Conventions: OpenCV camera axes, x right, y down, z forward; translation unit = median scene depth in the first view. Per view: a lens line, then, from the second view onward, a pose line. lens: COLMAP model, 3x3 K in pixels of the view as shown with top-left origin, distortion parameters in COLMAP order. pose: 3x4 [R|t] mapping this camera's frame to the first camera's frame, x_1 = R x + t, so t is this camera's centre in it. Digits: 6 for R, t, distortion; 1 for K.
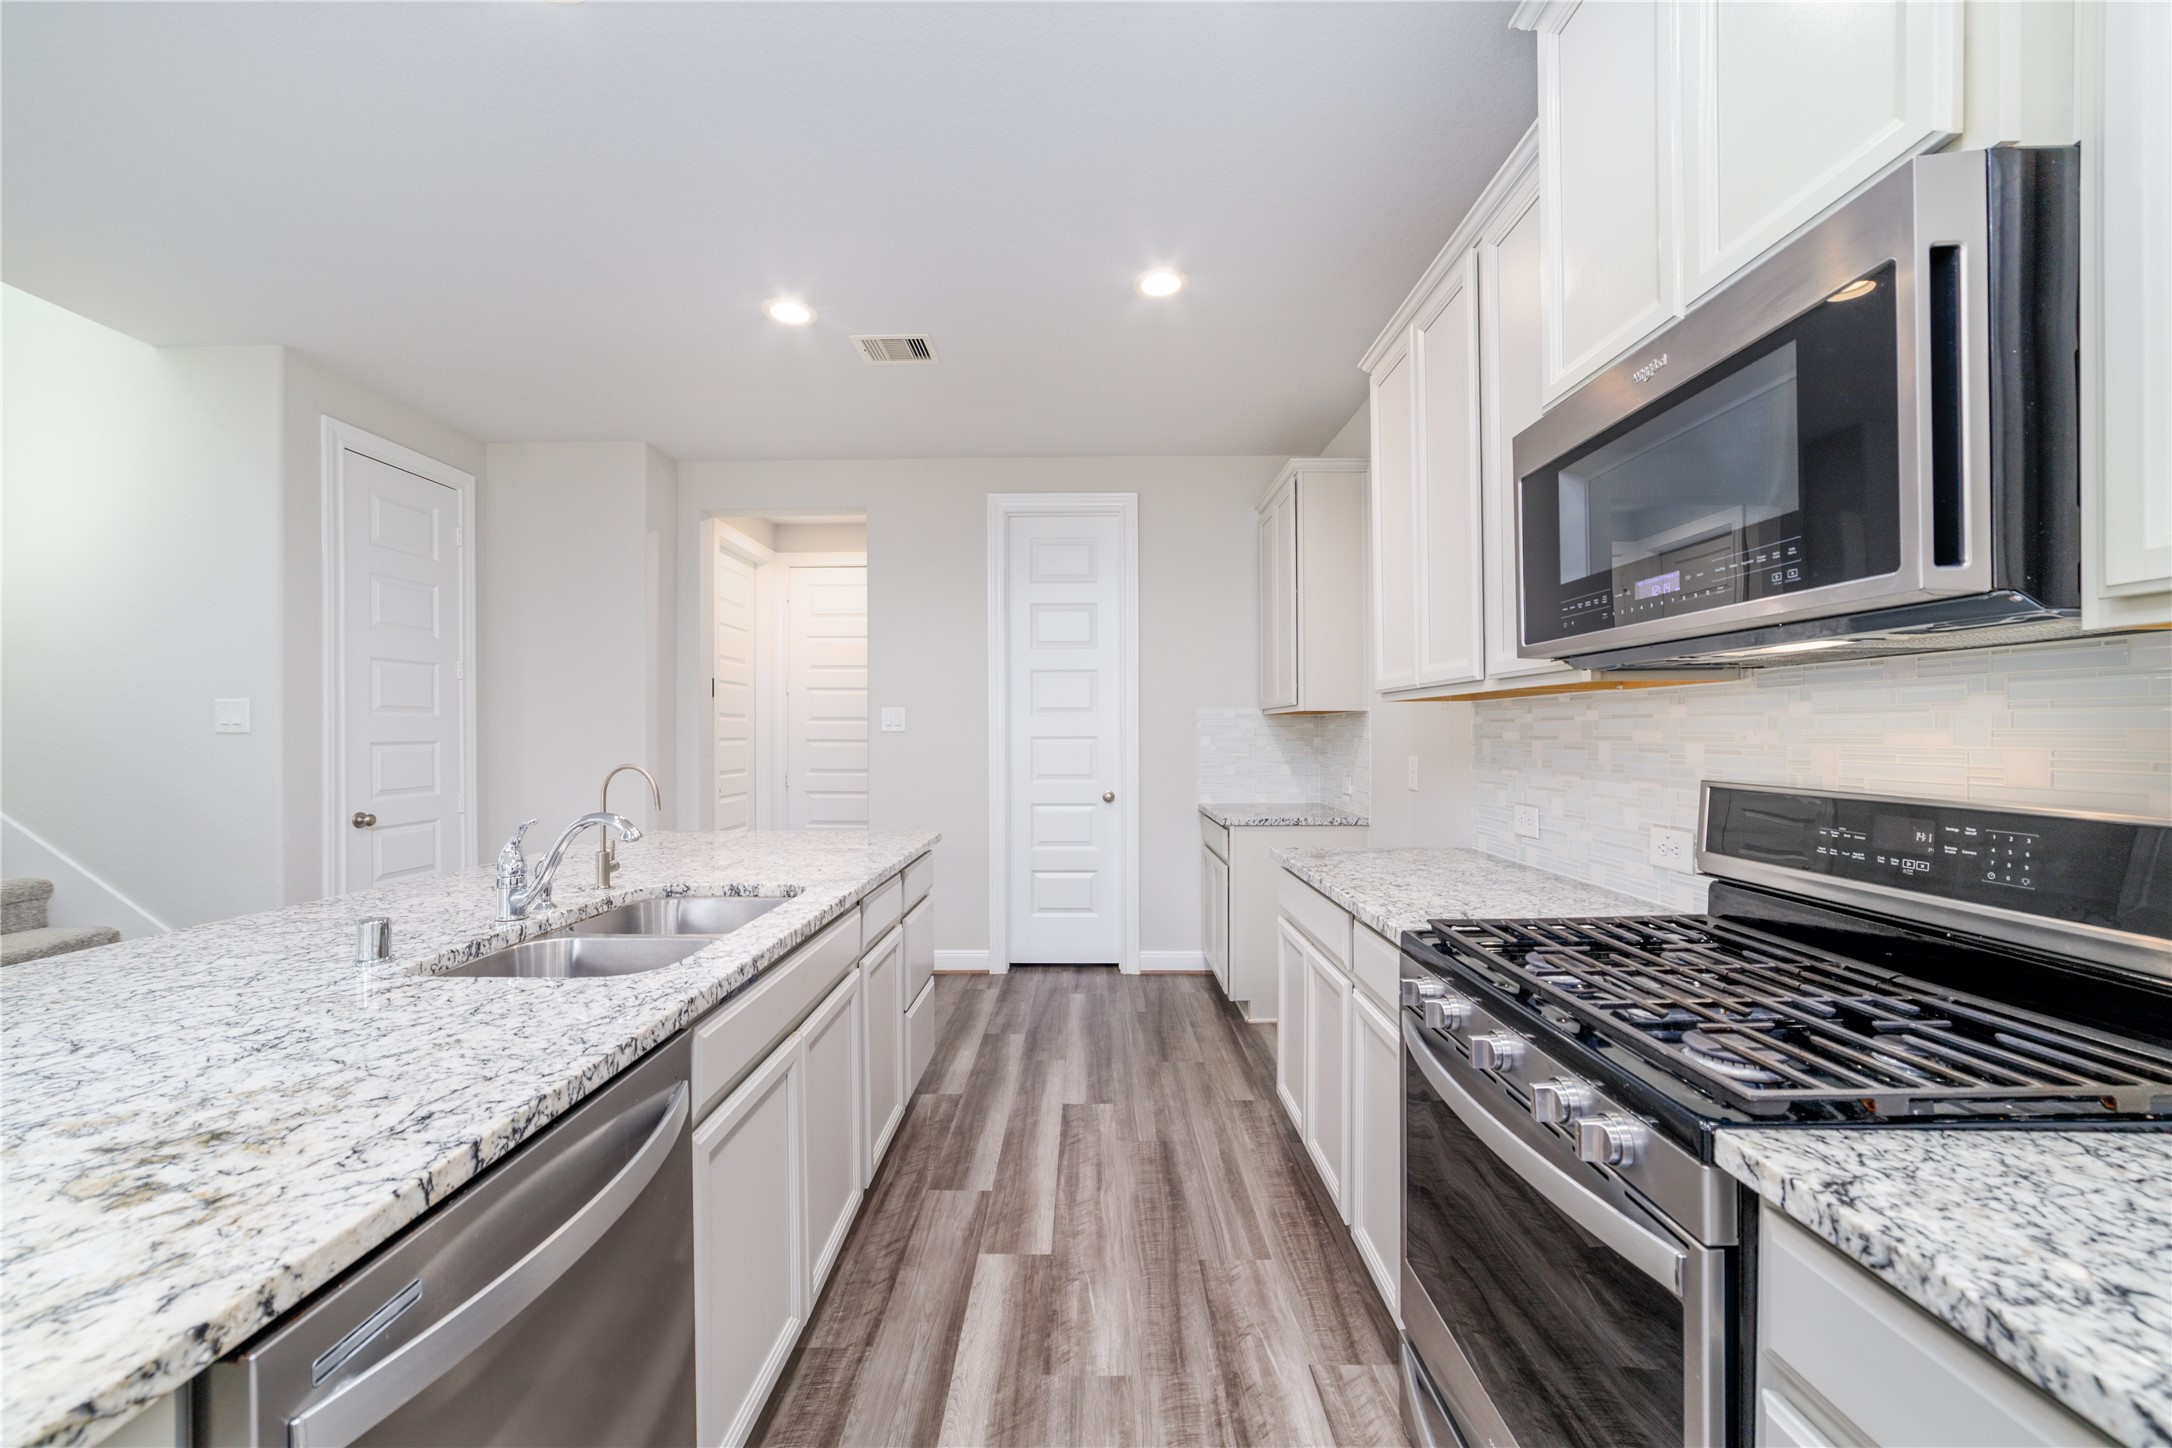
lens RADIAL K [[832.7, 0, 1082.2], [0, 832.7, 727.8], [0, 0, 1]] dist [-0.025294, 0.008352]
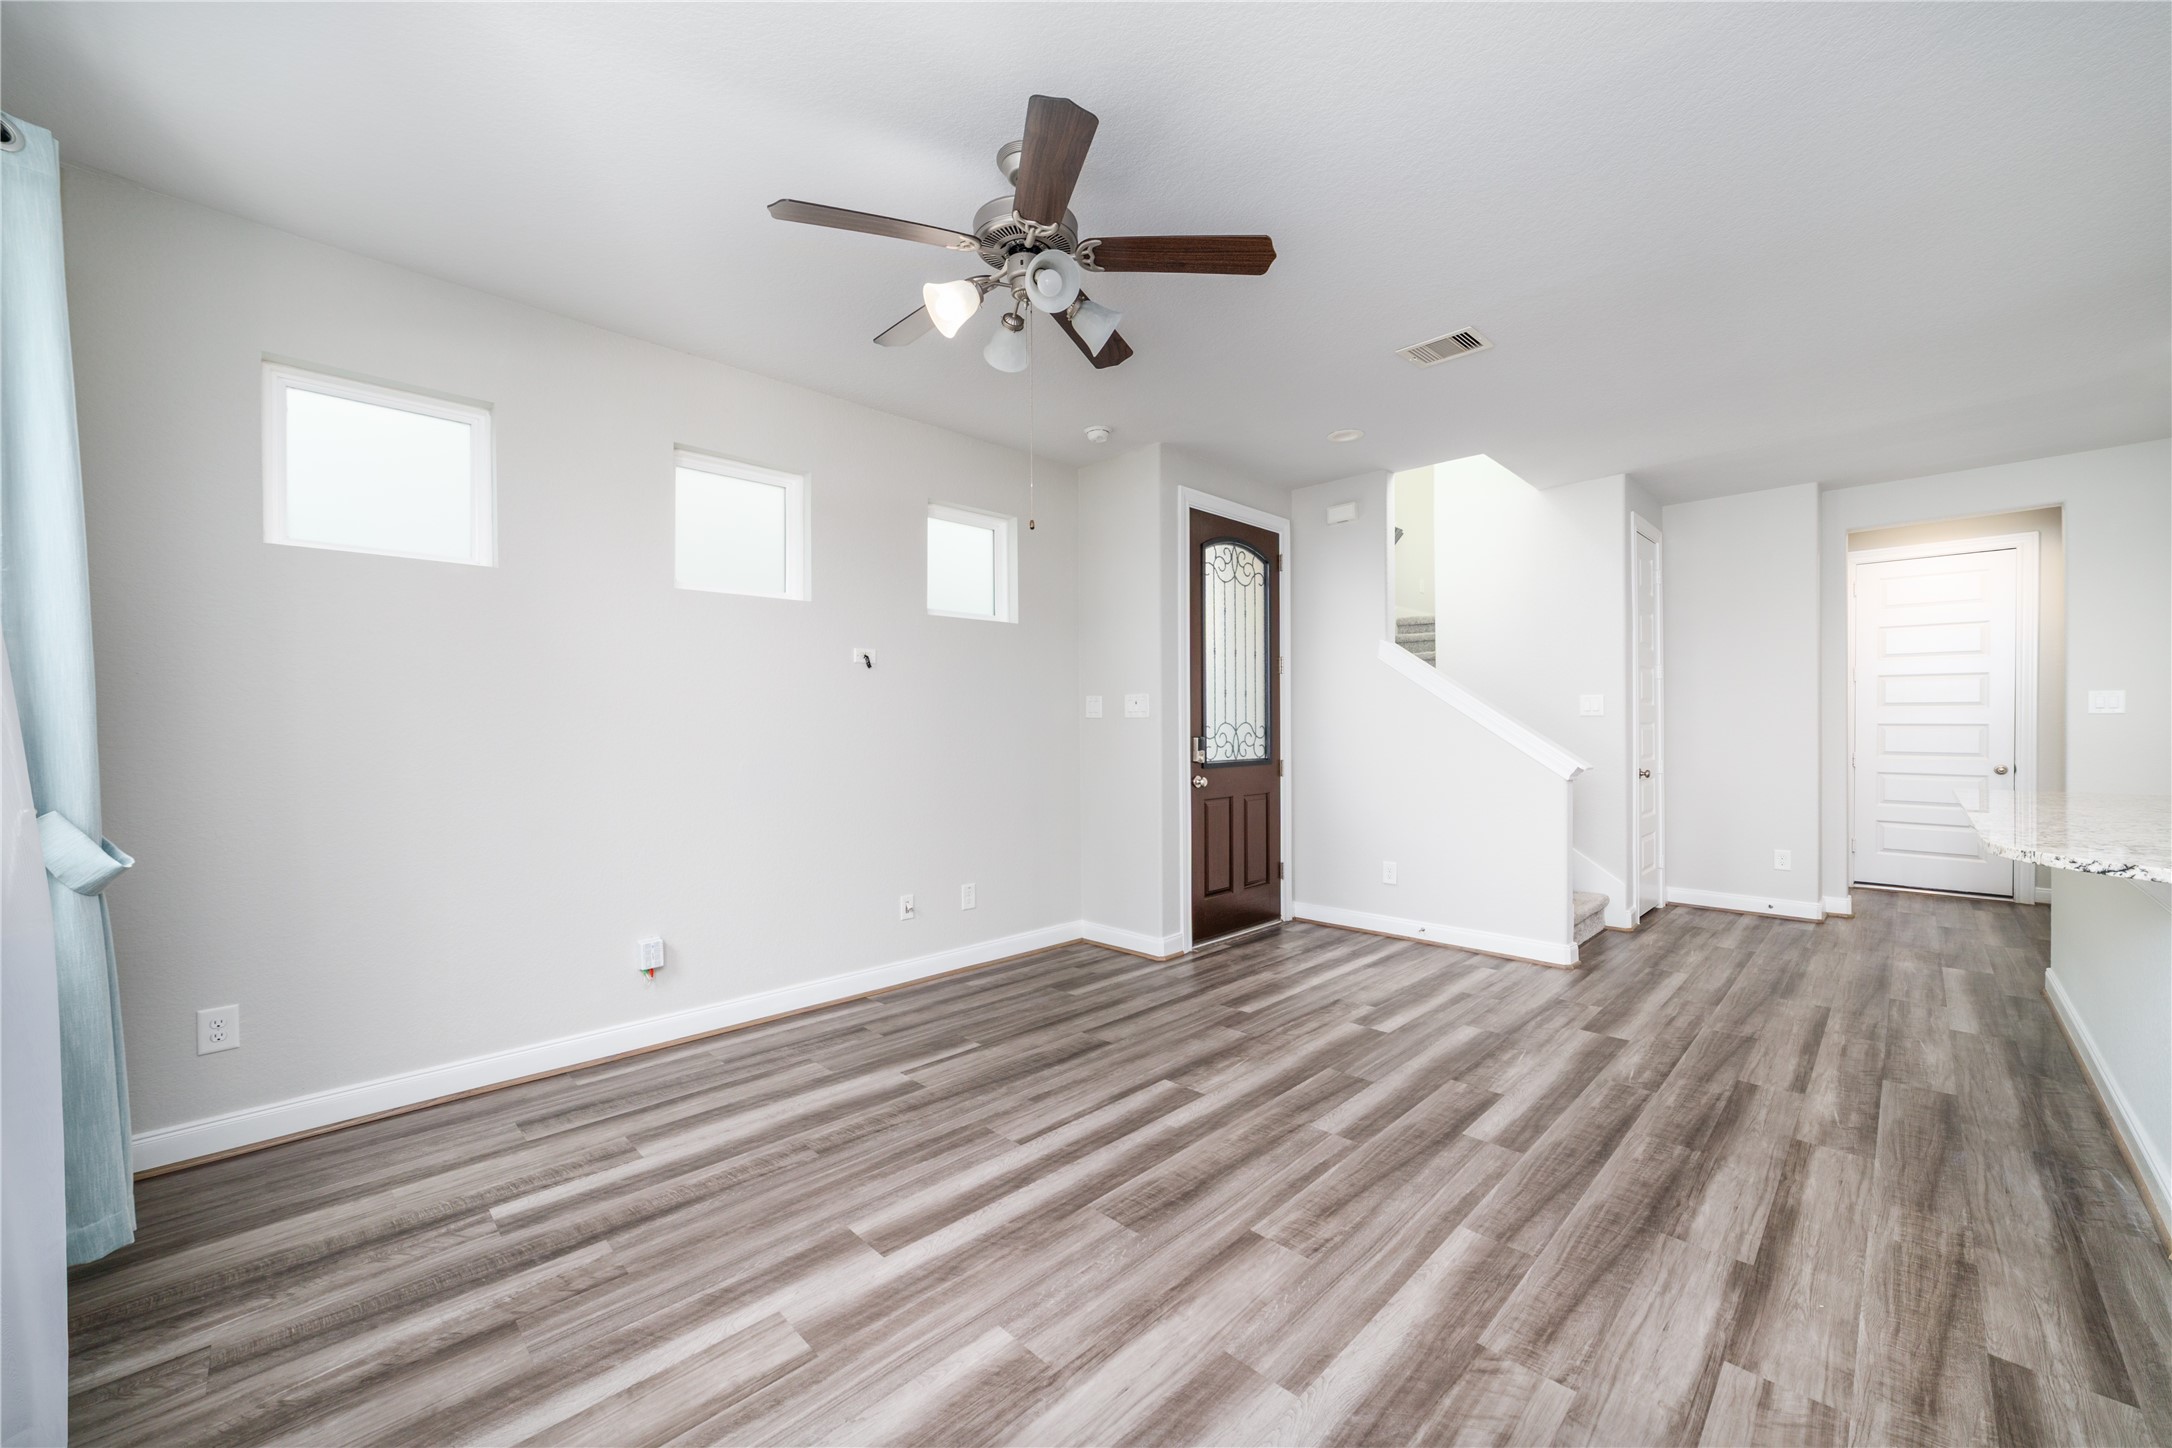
lens RADIAL K [[834.7, 0, 1083.2], [0, 834.7, 729.7], [0, 0, 1]] dist [-0.027216, 0.009157]
pose [[0.708153, 0.003407, -0.706051, -1.053076], [0.005332, 0.999934, 0.010174, 0.019513], [0.706039, -0.010969, 0.708088, -1.595021]]
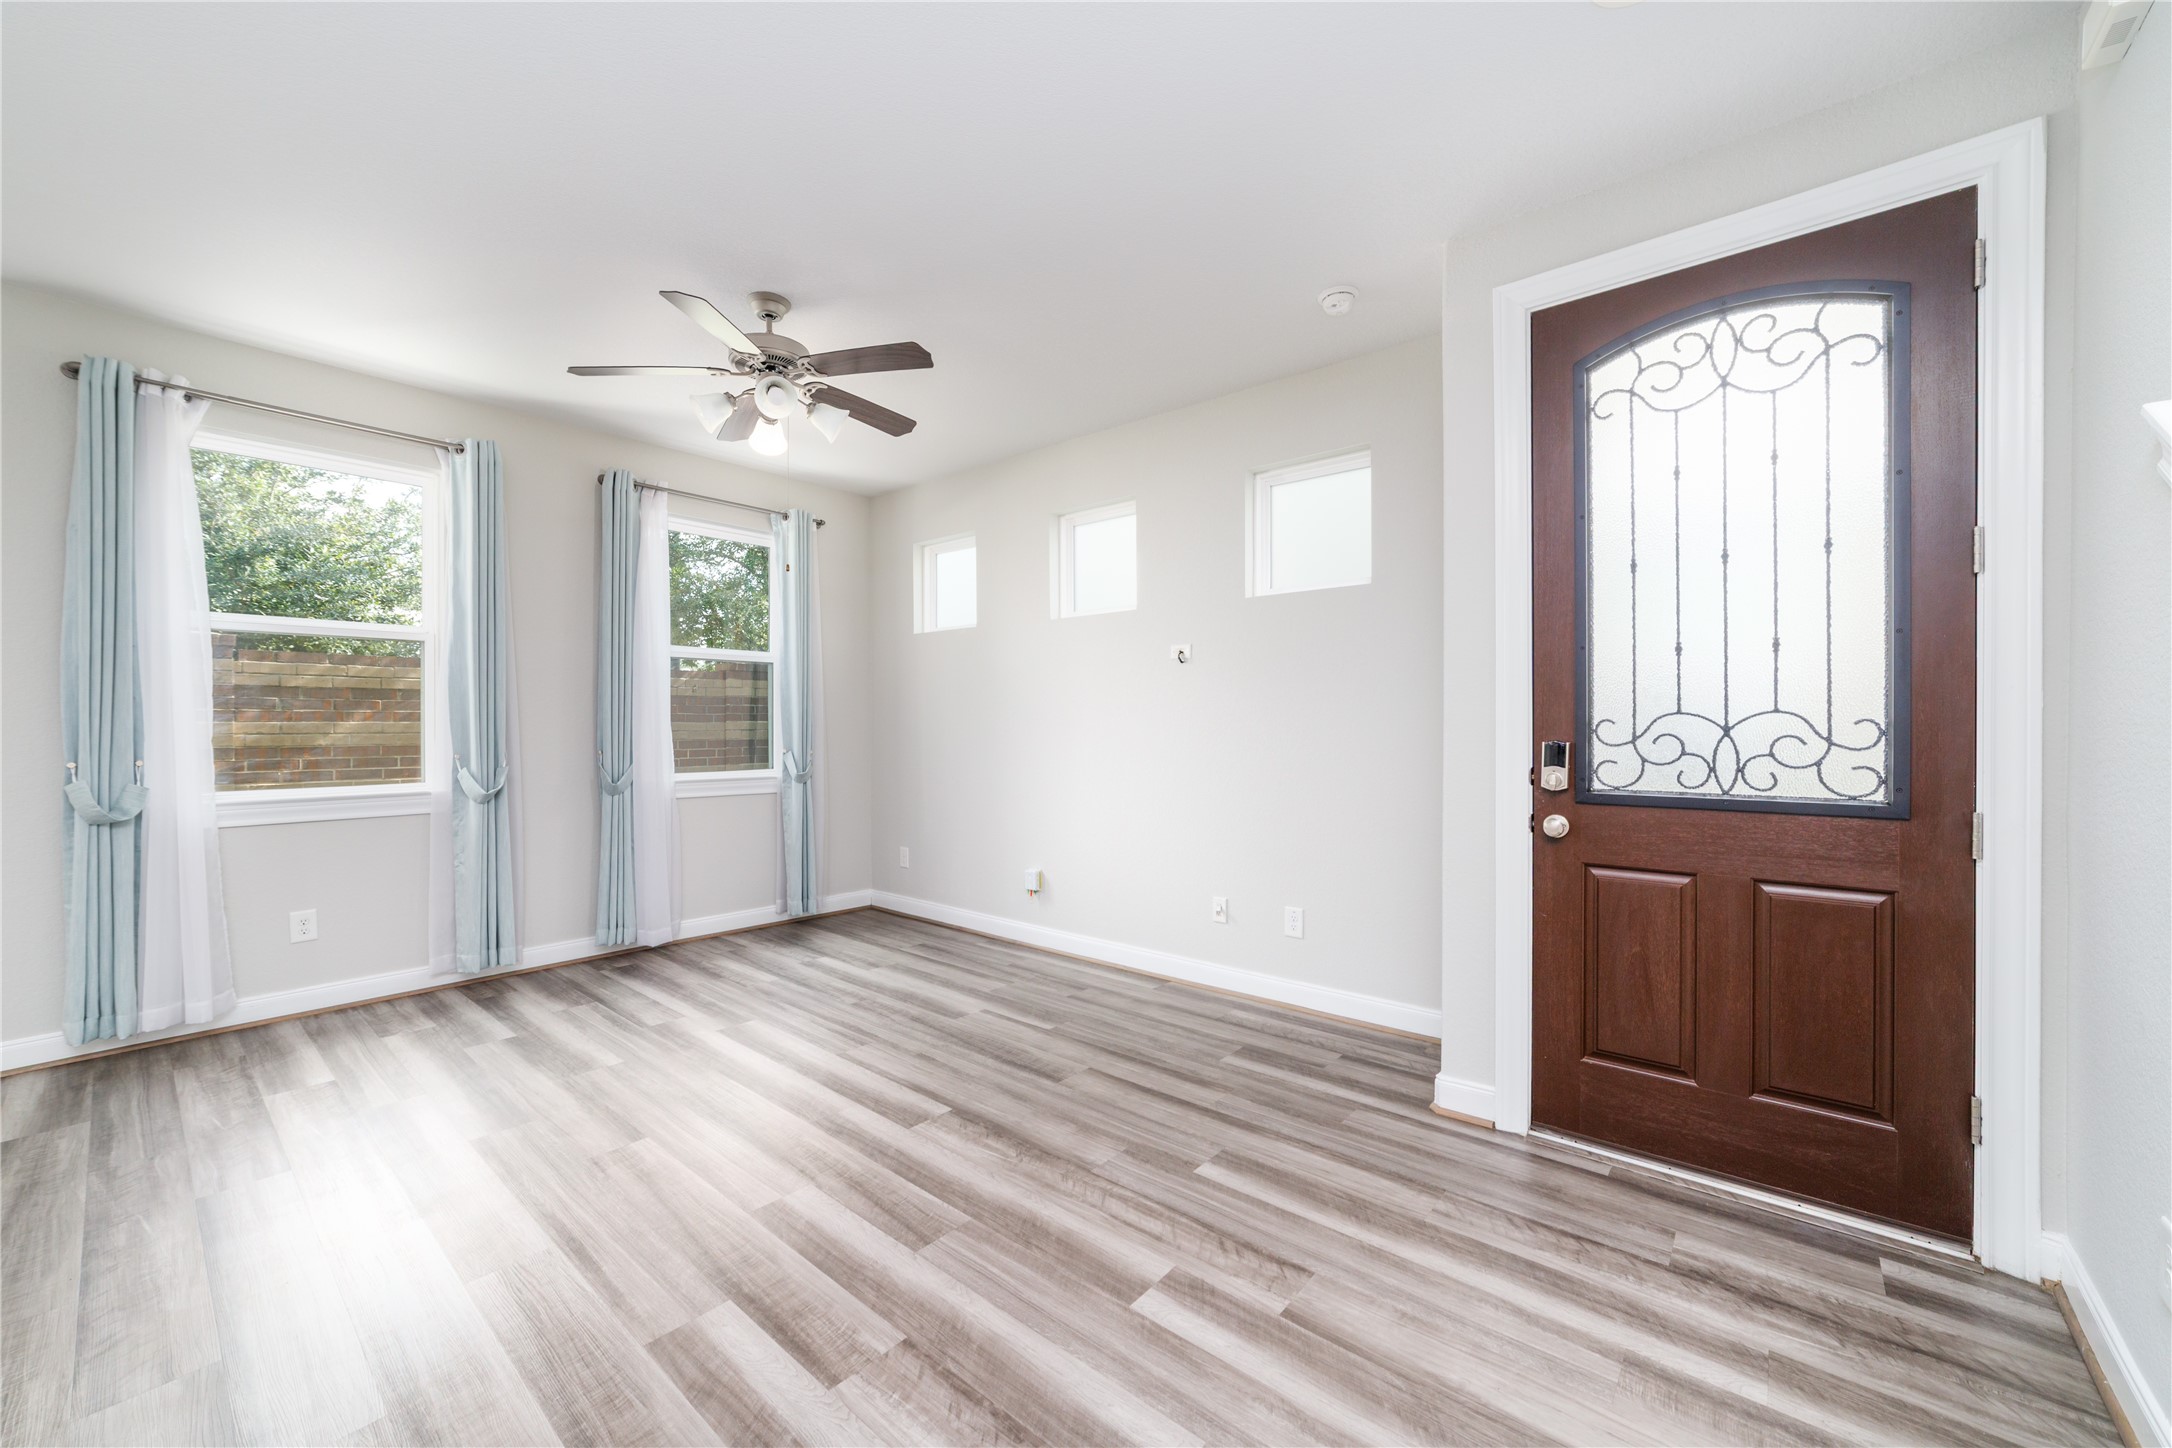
lens RADIAL K [[832.7, 0, 1082.2], [0, 832.7, 727.8], [0, 0, 1]] dist [-0.025294, 0.008352]
pose [[-0.641119, 0.008184, -0.767398, -1.108330], [0.008114, 0.999960, 0.003886, 0.038942], [0.767398, -0.003736, -0.641160, 0.850324]]
